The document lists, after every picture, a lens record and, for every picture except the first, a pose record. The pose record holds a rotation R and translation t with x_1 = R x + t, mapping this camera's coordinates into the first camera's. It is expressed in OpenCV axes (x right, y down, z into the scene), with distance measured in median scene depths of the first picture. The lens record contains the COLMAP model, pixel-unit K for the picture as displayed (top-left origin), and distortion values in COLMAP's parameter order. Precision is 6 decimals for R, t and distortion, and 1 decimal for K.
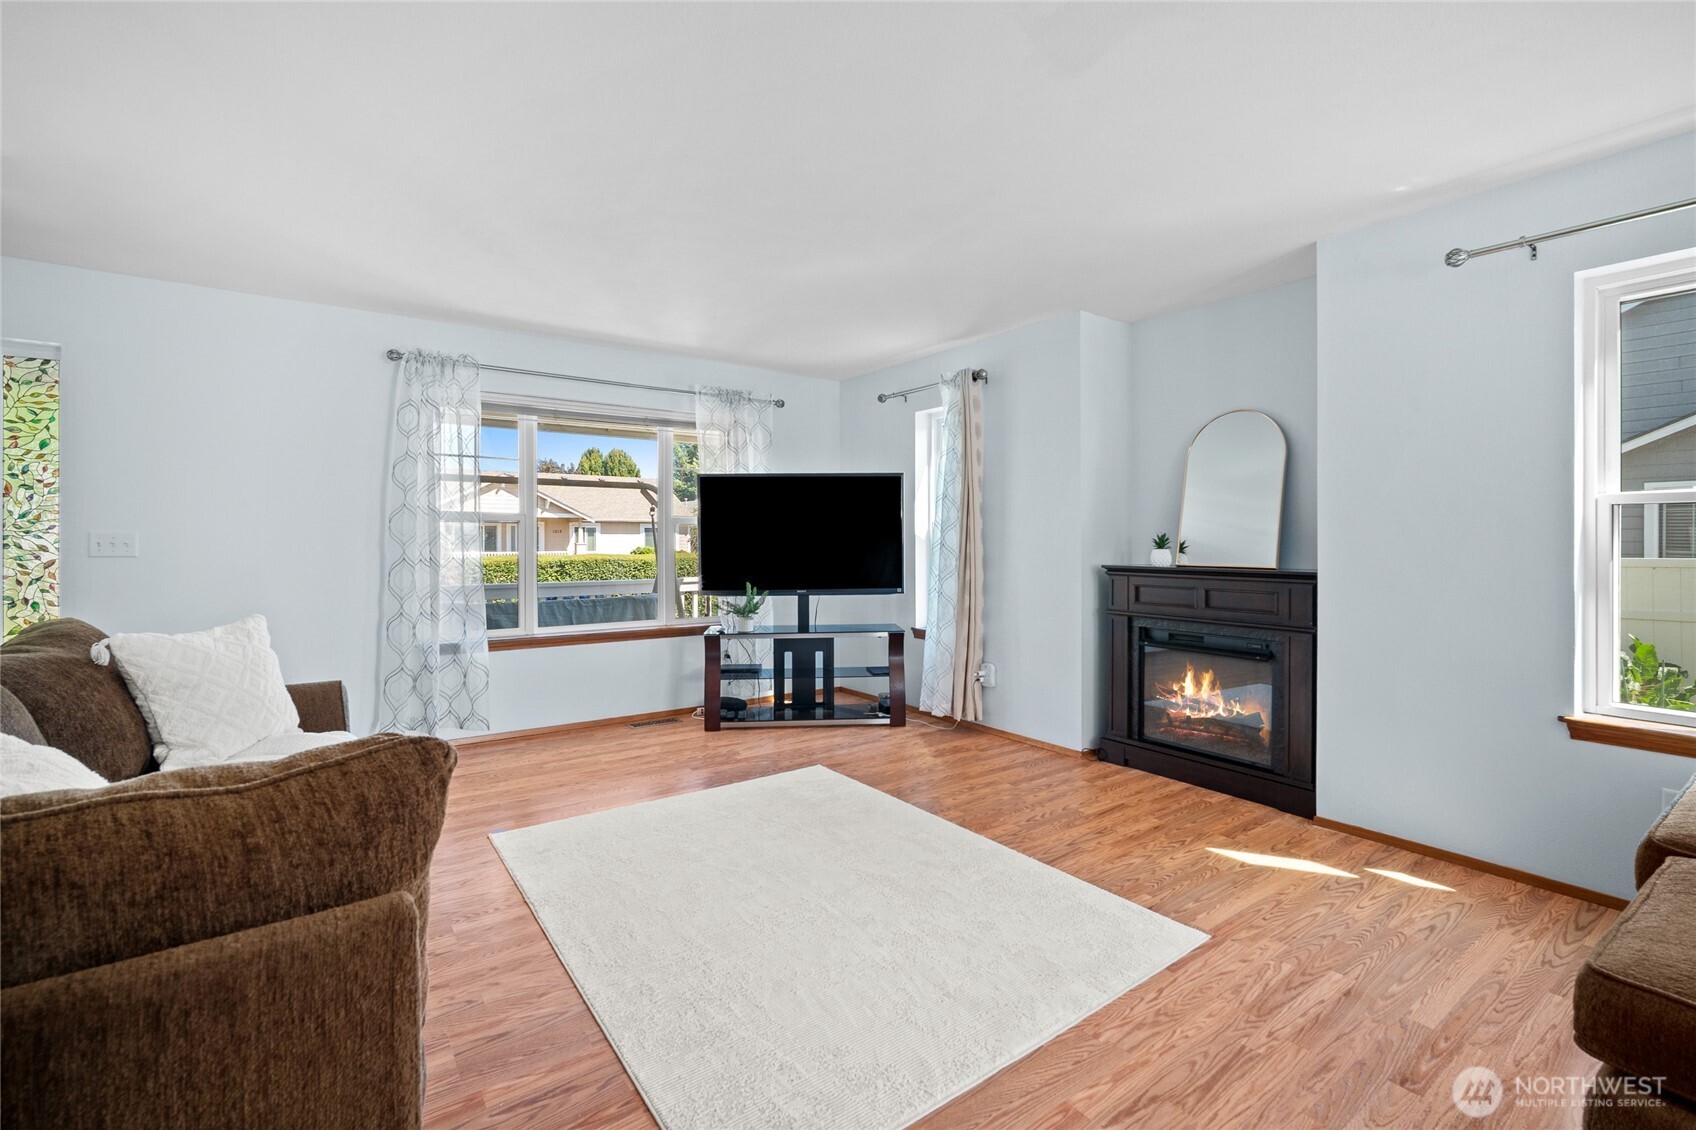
lens RADIAL K [[741.2, 0, 841.4], [0, 741.2, 550.6], [0, 0, 1]] dist [-0.015181, 0.005288]
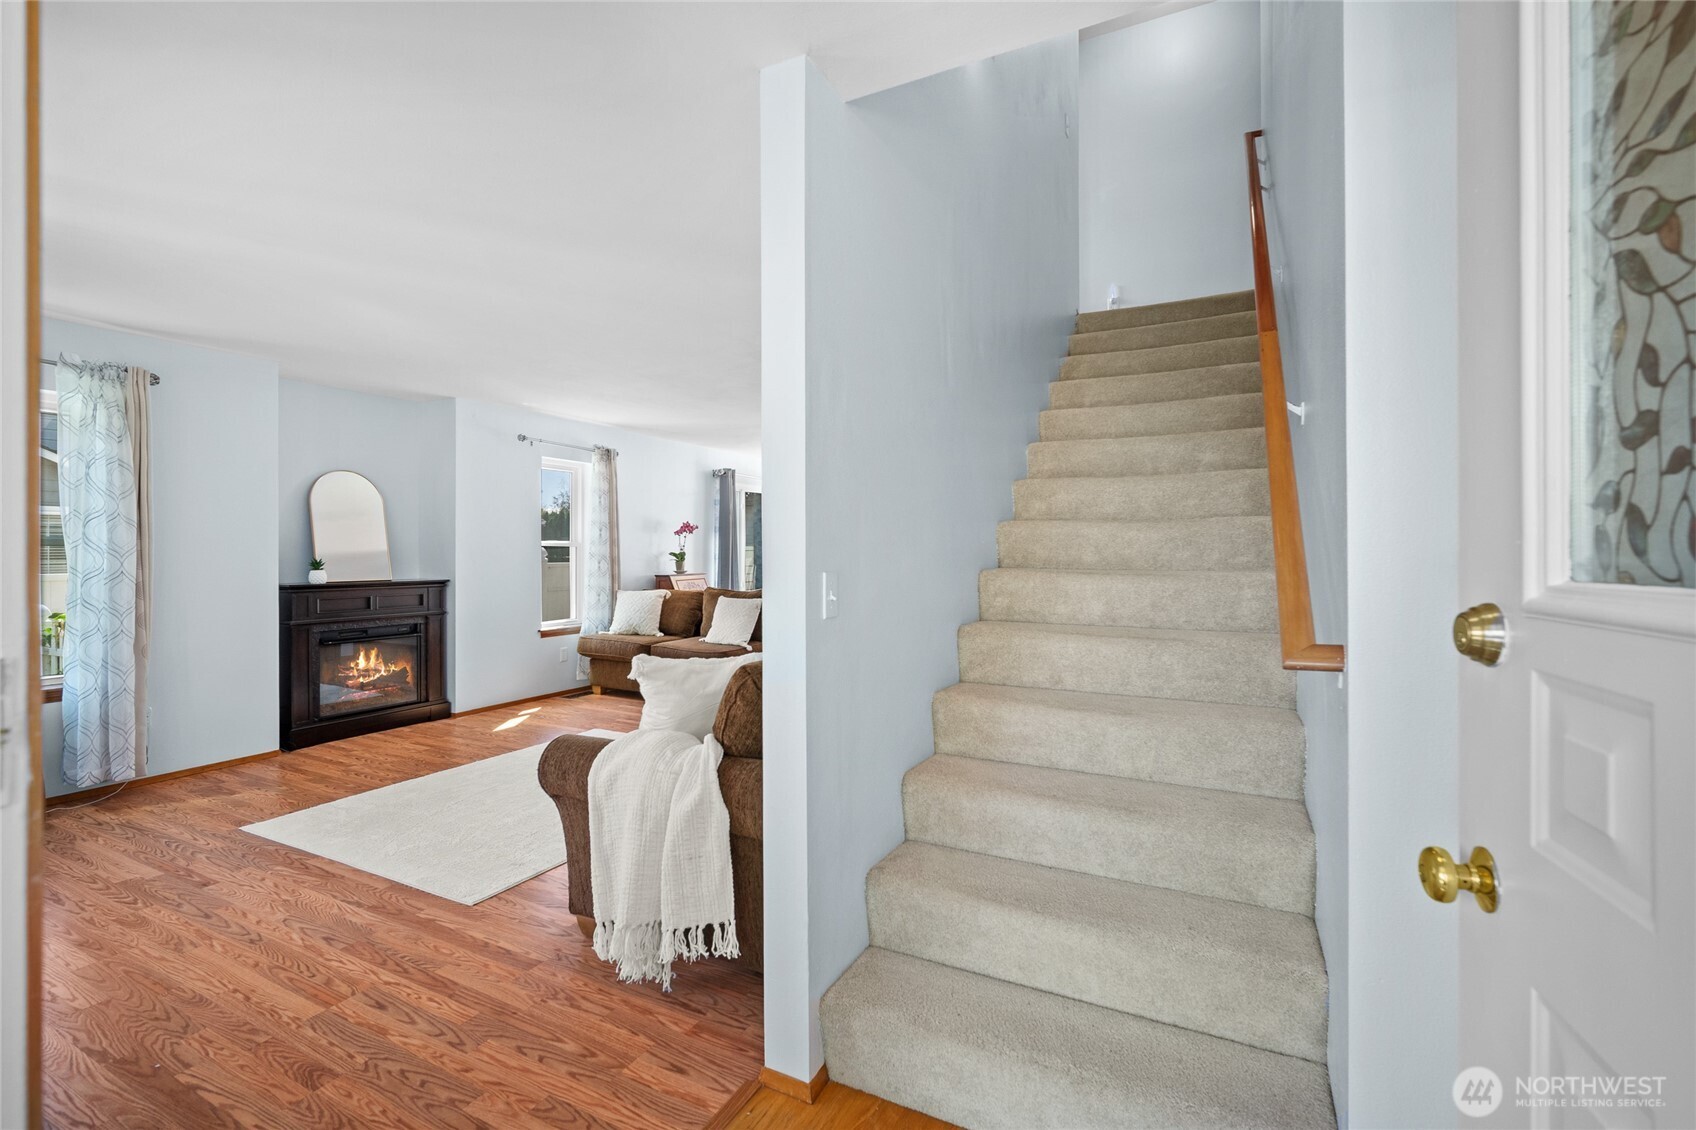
lens RADIAL K [[741.2, 0, 850.2], [0, 741.2, 554.0], [0, 0, 1]] dist [-0.015181, 0.005288]
pose [[-0.458633, -0.001542, 0.888624, -1.231286], [0.009002, 0.999939, 0.006381, -0.032934], [-0.888580, 0.010925, -0.458591, 0.830256]]
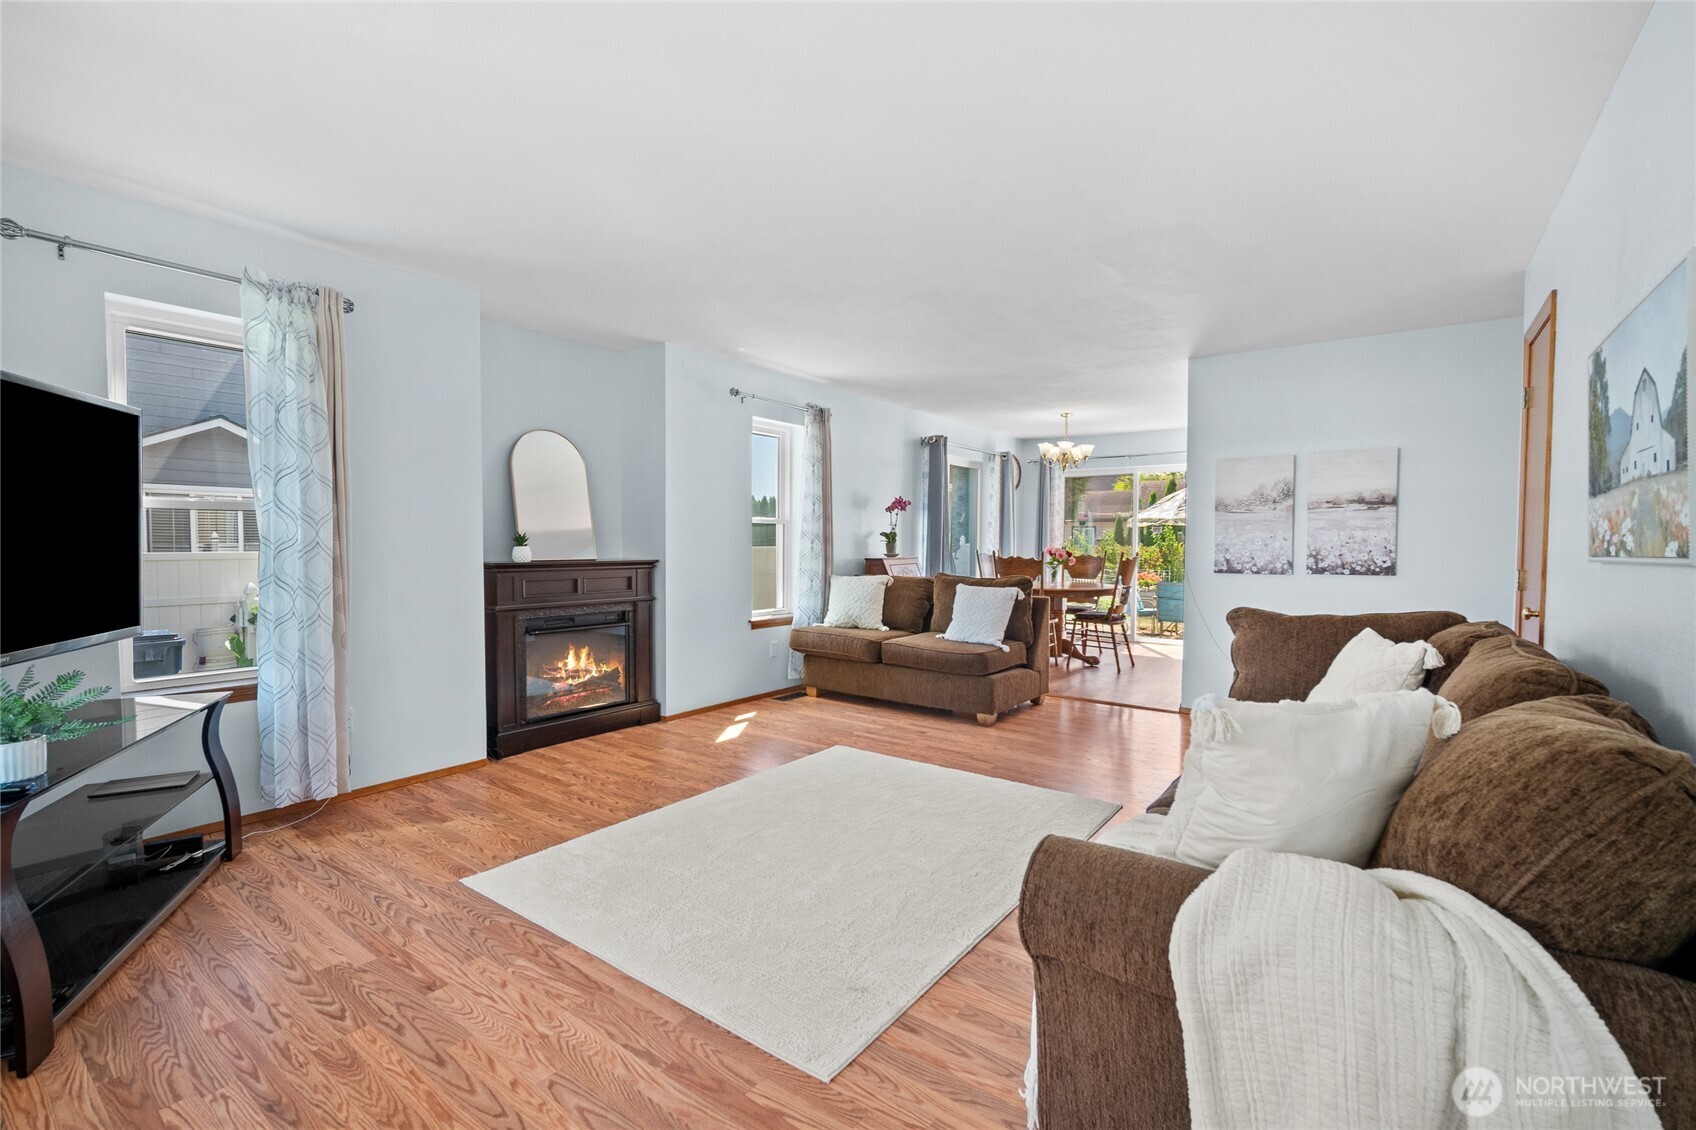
lens RADIAL K [[741.2, 0, 852.8], [0, 741.2, 571.4], [0, 0, 1]] dist [-0.015181, 0.005288]
pose [[-0.313187, -0.040352, 0.948834, -0.821092], [0.003801, 0.999036, 0.043742, -0.012285], [-0.949684, 0.017306, -0.312731, 0.954785]]
